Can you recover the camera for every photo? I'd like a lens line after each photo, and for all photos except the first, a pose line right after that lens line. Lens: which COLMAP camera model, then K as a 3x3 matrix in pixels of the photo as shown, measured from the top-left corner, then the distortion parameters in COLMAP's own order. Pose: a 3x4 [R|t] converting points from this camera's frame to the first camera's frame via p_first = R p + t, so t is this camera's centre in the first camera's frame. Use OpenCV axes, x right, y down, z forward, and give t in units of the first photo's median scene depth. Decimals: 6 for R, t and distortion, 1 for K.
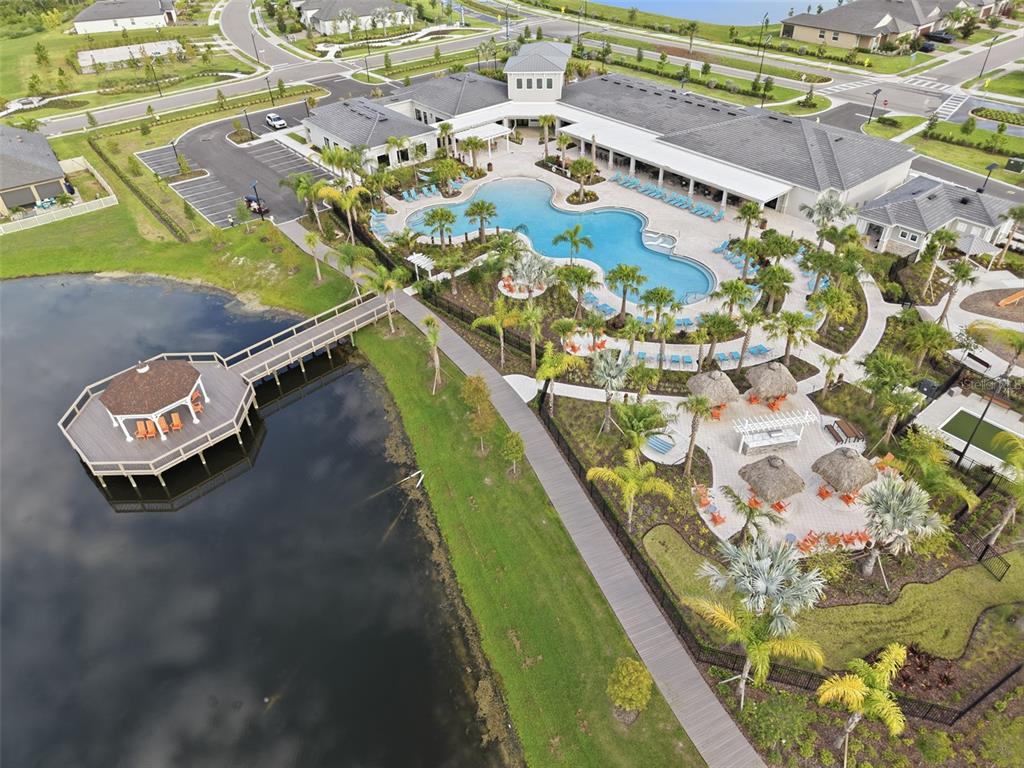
lens RADIAL K [[695.6, 0, 512.0], [0, 695.6, 384.0], [0, 0, 1]] dist [0.031437, -0.017455]
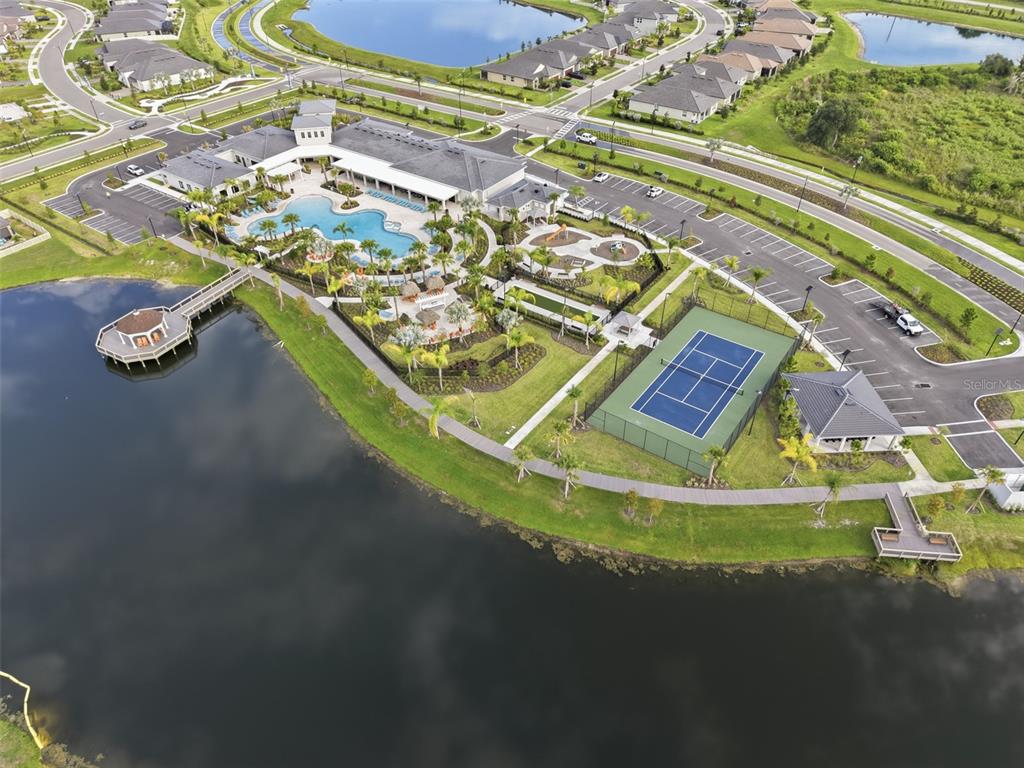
lens RADIAL K [[695.6, 0, 512.0], [0, 695.6, 384.0], [0, 0, 1]] dist [0.031437, -0.017455]
pose [[0.963604, -0.155319, 0.217587, 0.038958], [0.150998, 0.987862, 0.036451, 0.159870], [-0.220608, -0.002269, 0.975360, -0.737014]]
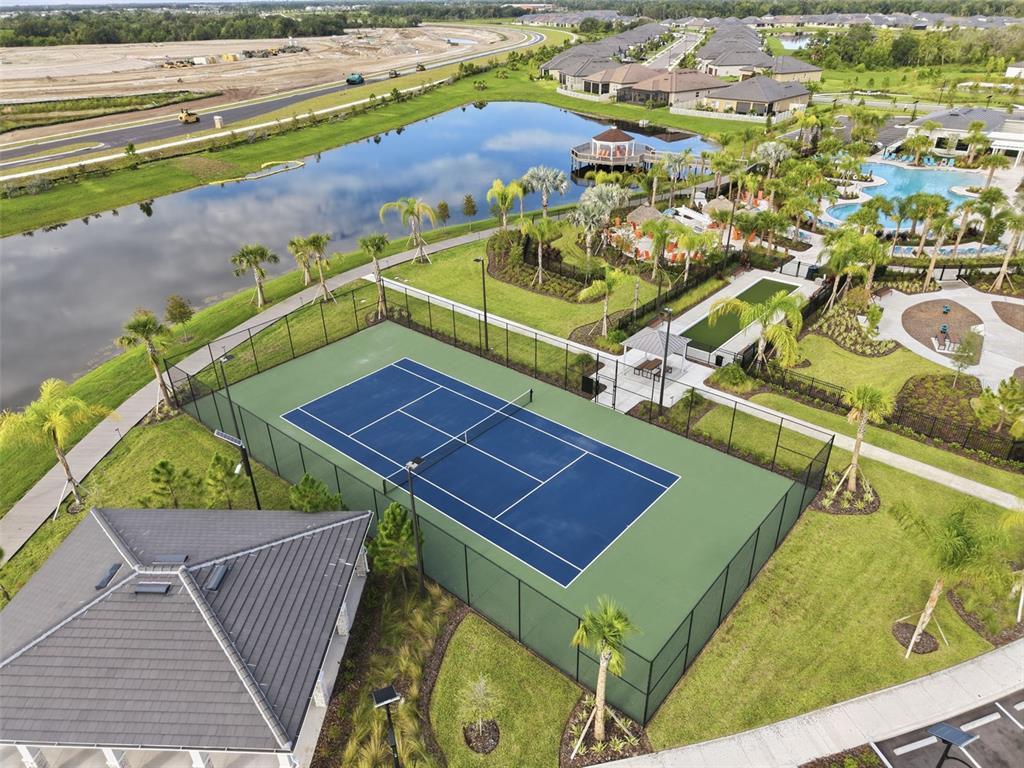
lens RADIAL K [[695.6, 0, 512.0], [0, 695.6, 384.0], [0, 0, 1]] dist [0.031437, -0.017455]
pose [[0.183862, 0.507313, -0.841919, 0.940128], [-0.596641, 0.738286, 0.314570, 0.047261], [0.781163, 0.444486, 0.438426, 0.081865]]
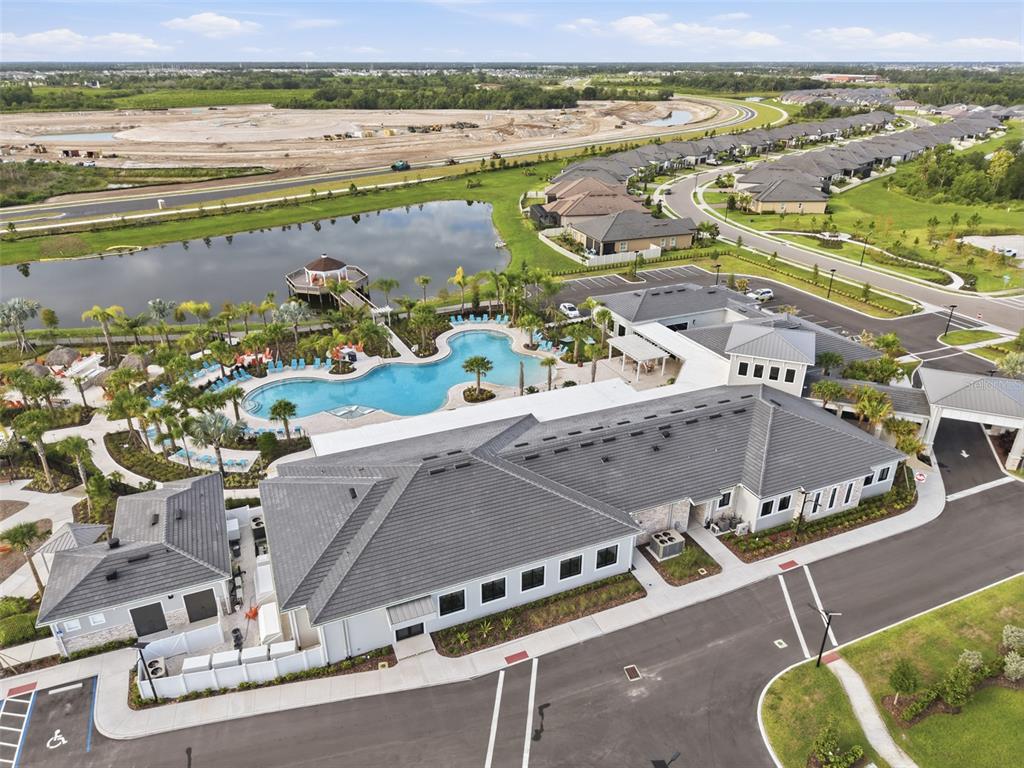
lens RADIAL K [[695.6, 0, 512.0], [0, 695.6, 384.0], [0, 0, 1]] dist [0.031437, -0.017455]
pose [[-0.257843, 0.440393, -0.859983, 0.825123], [-0.587315, 0.635316, 0.501432, -0.718538], [0.767188, 0.634372, 0.094838, 0.867479]]
